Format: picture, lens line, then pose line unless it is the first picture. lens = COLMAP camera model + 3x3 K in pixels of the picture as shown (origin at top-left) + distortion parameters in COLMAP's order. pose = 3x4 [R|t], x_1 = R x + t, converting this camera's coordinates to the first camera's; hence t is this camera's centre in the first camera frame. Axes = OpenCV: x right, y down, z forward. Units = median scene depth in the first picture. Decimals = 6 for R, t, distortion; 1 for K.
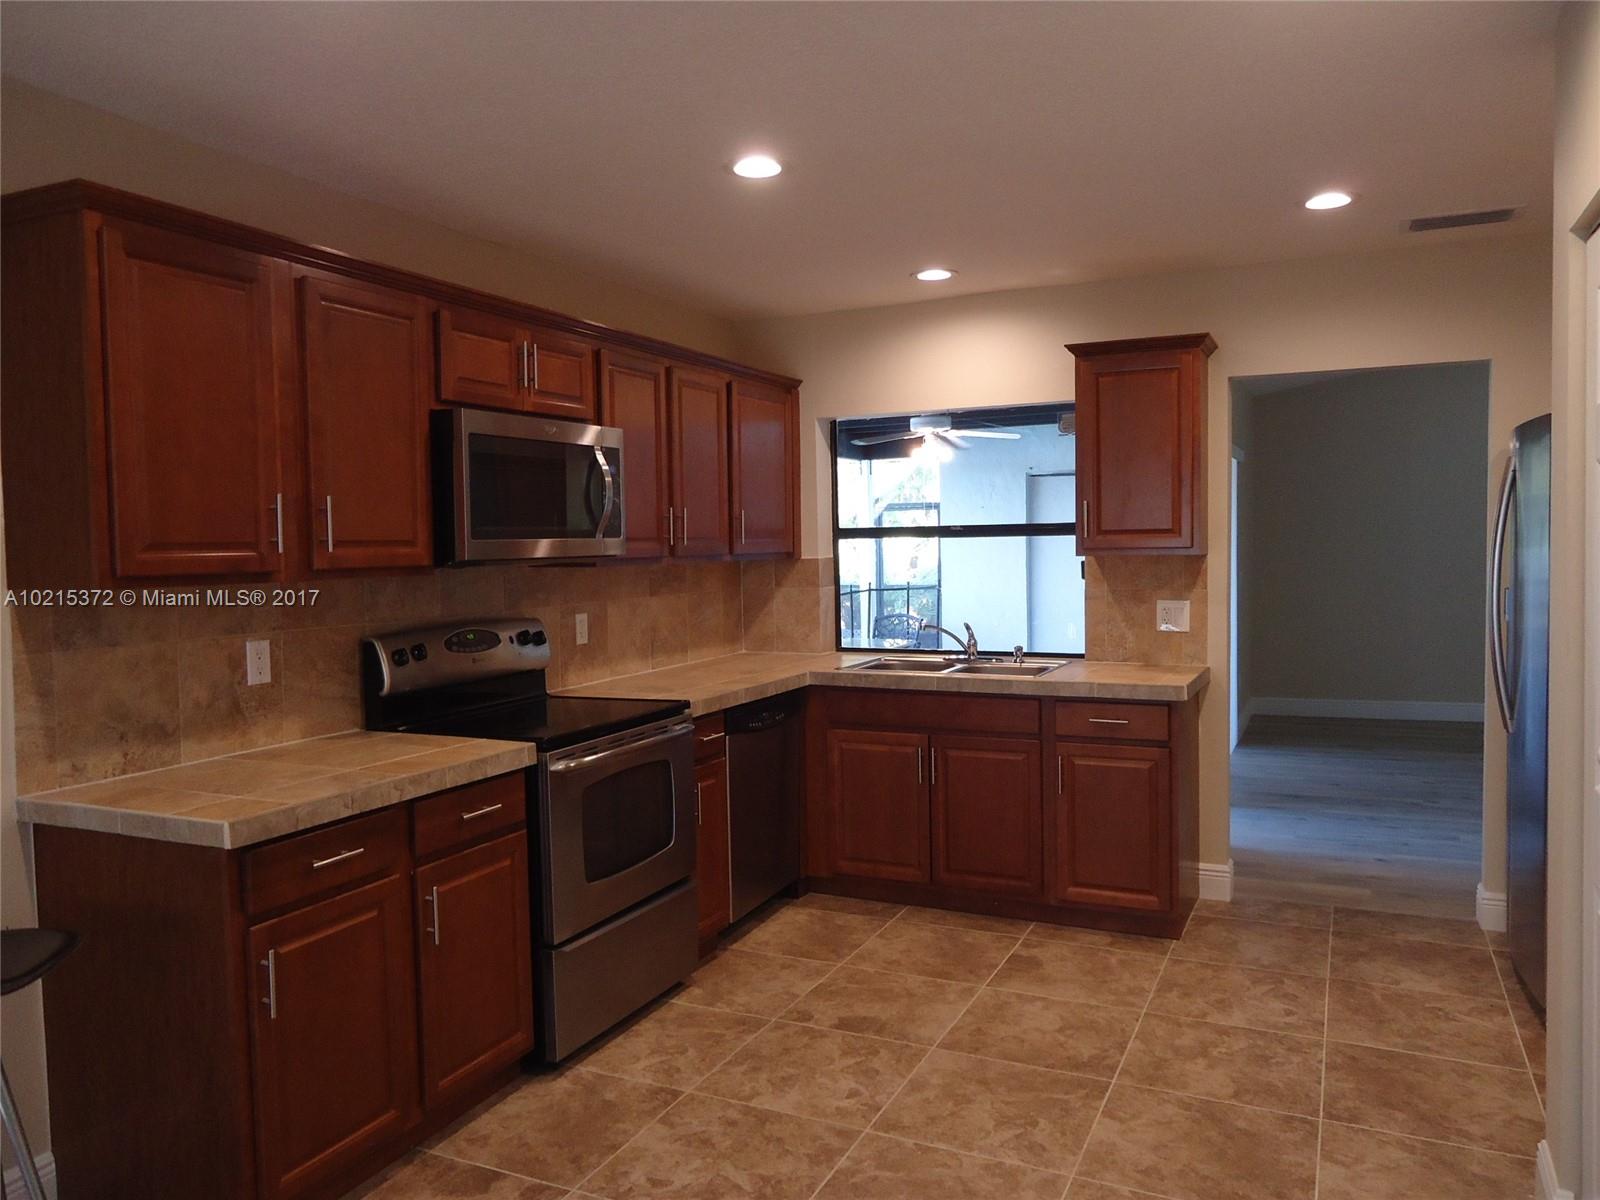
lens RADIAL K [[1164.5, 0, 803.6], [0, 1164.5, 598.4], [0, 0, 1]] dist [-0.014166, 0.010300]
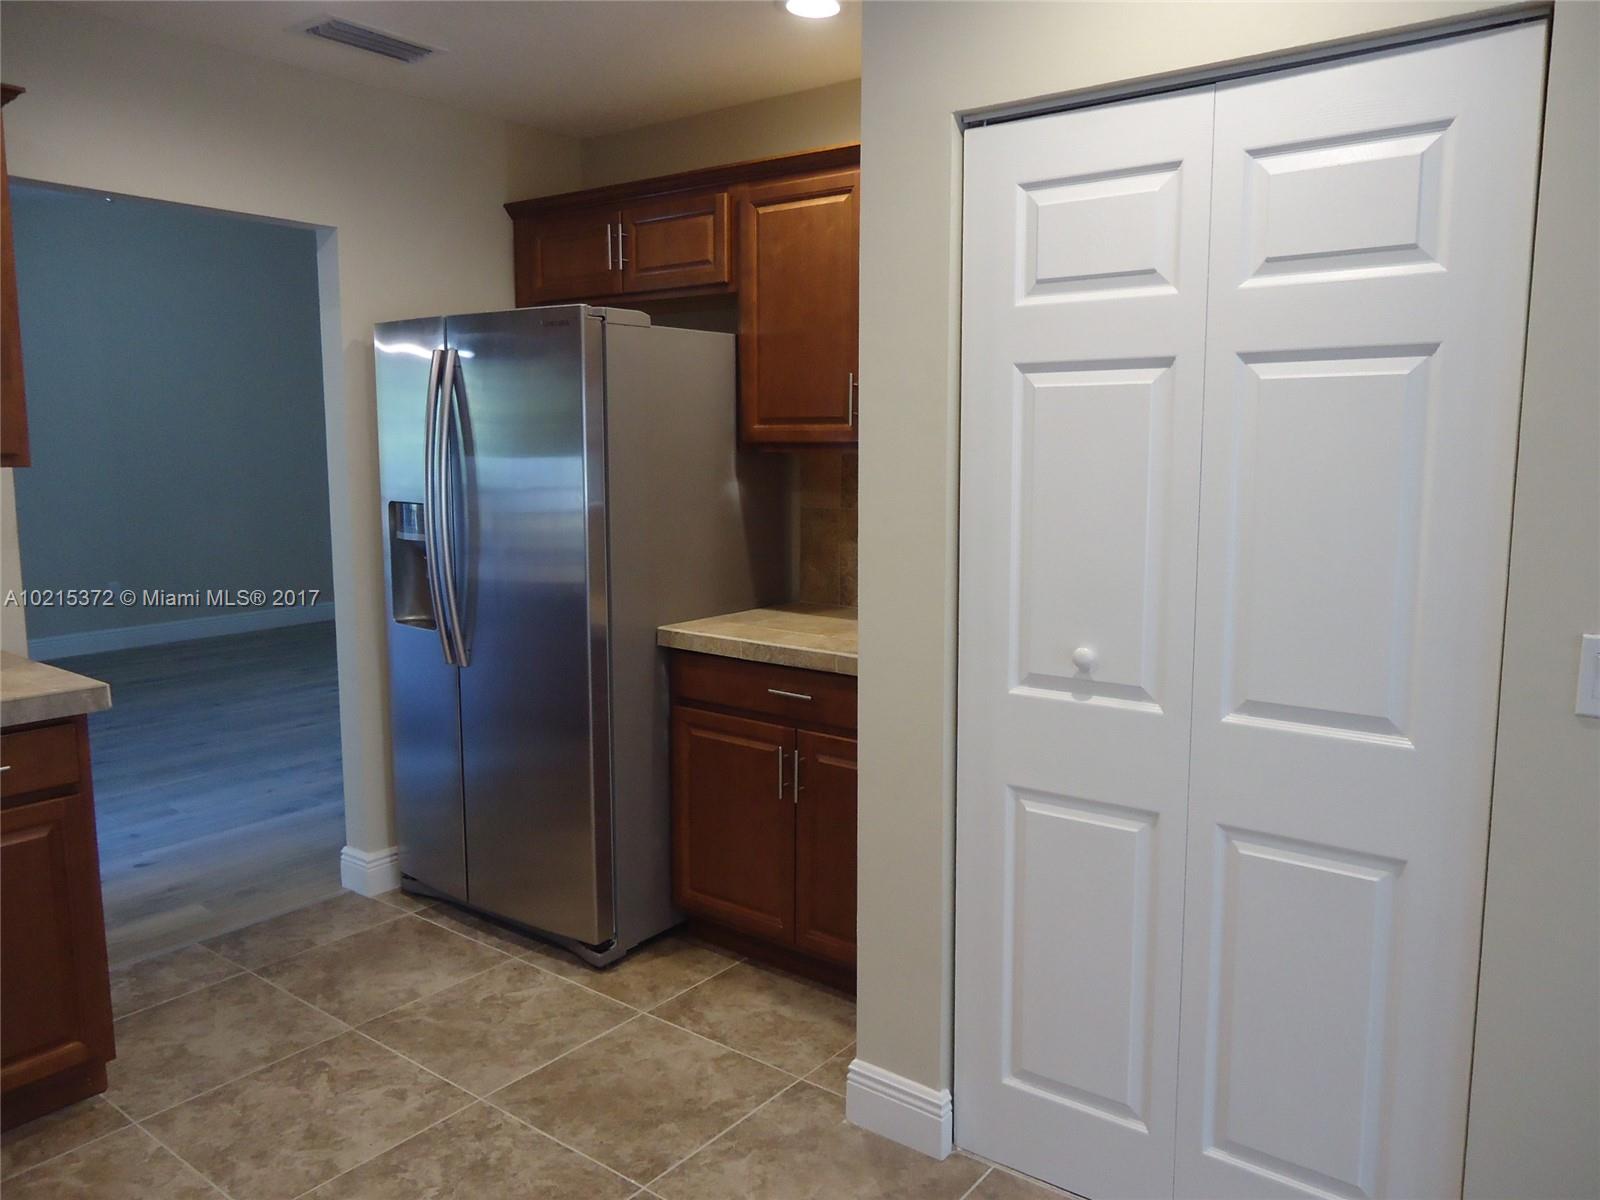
lens RADIAL K [[1164.5, 0, 802.4], [0, 1164.5, 595.6], [0, 0, 1]] dist [-0.014166, 0.010300]
pose [[0.211915, -0.118528, 0.970074, -0.259357], [0.045150, 0.992746, 0.111435, -0.036007], [-0.976245, 0.020184, 0.215729, 0.740671]]
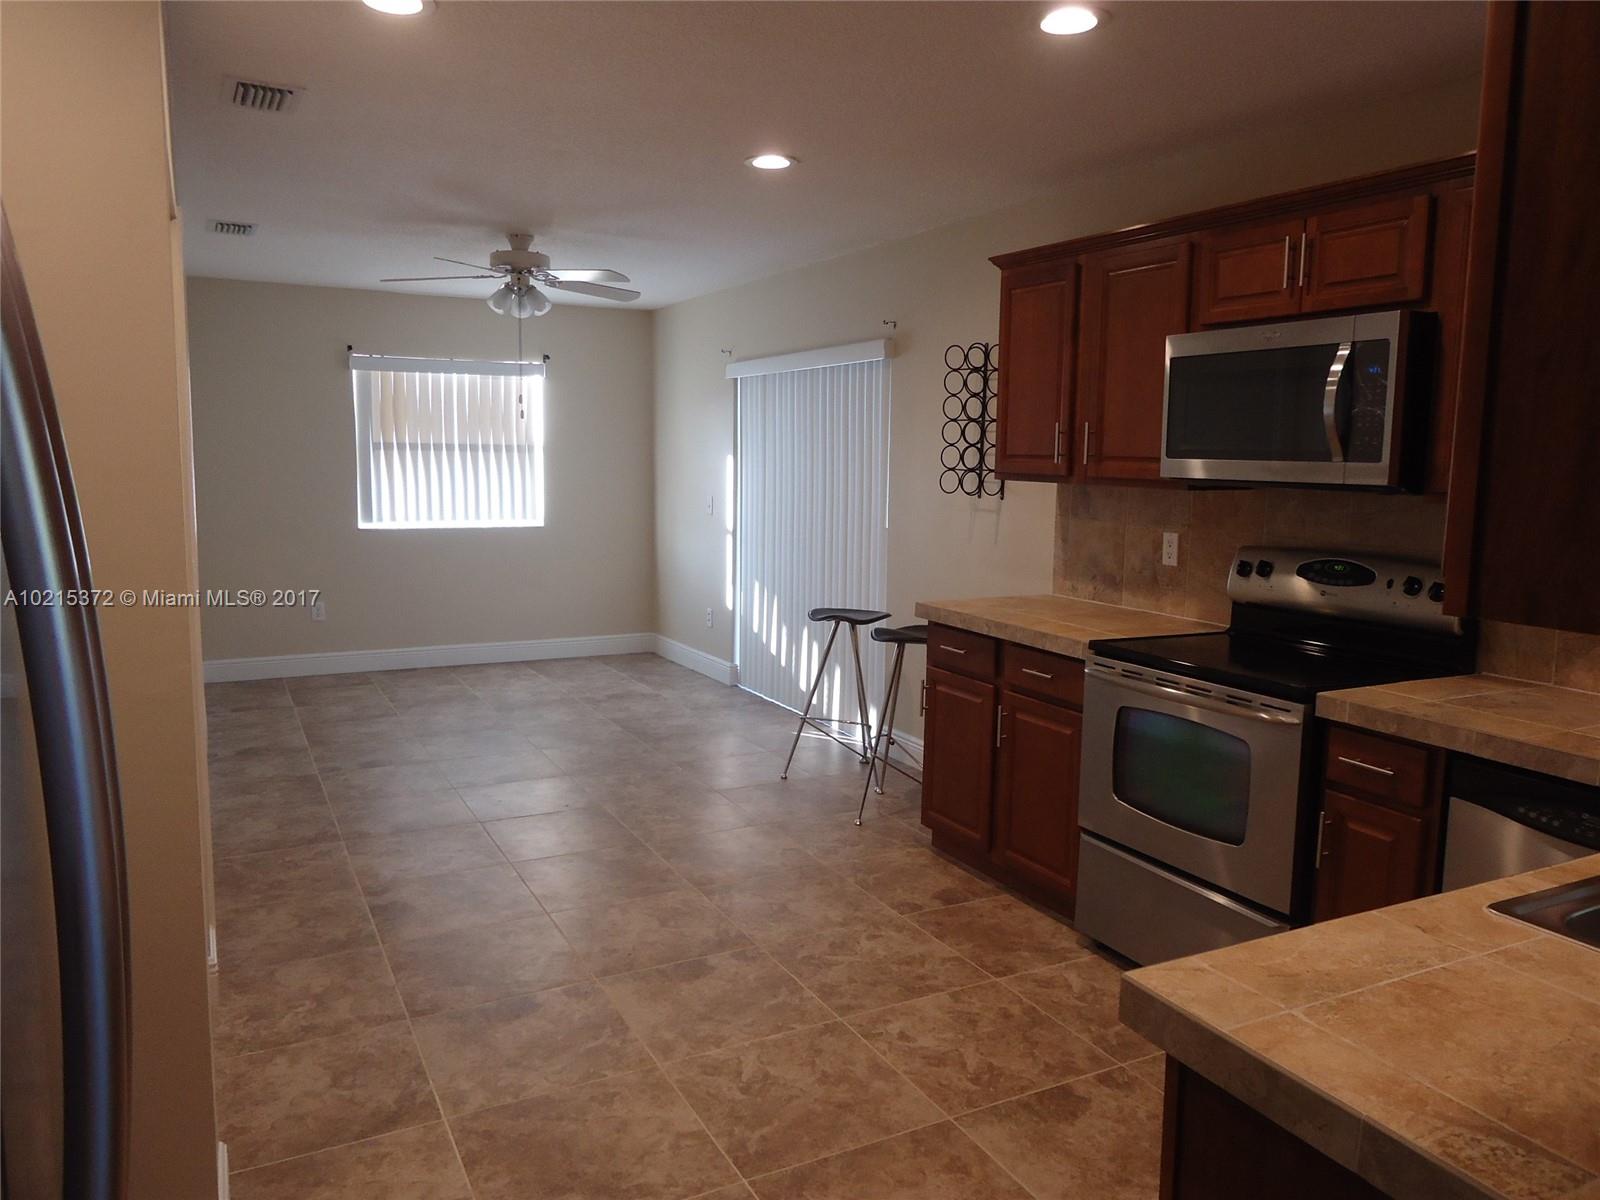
lens RADIAL K [[1164.5, 0, 800.7], [0, 1164.5, 603.4], [0, 0, 1]] dist [-0.014166, 0.010300]
pose [[-0.613485, 0.116633, -0.781046, 0.777660], [-0.038091, 0.983512, 0.176786, -0.095490], [0.788787, 0.138207, -0.598927, 1.397200]]
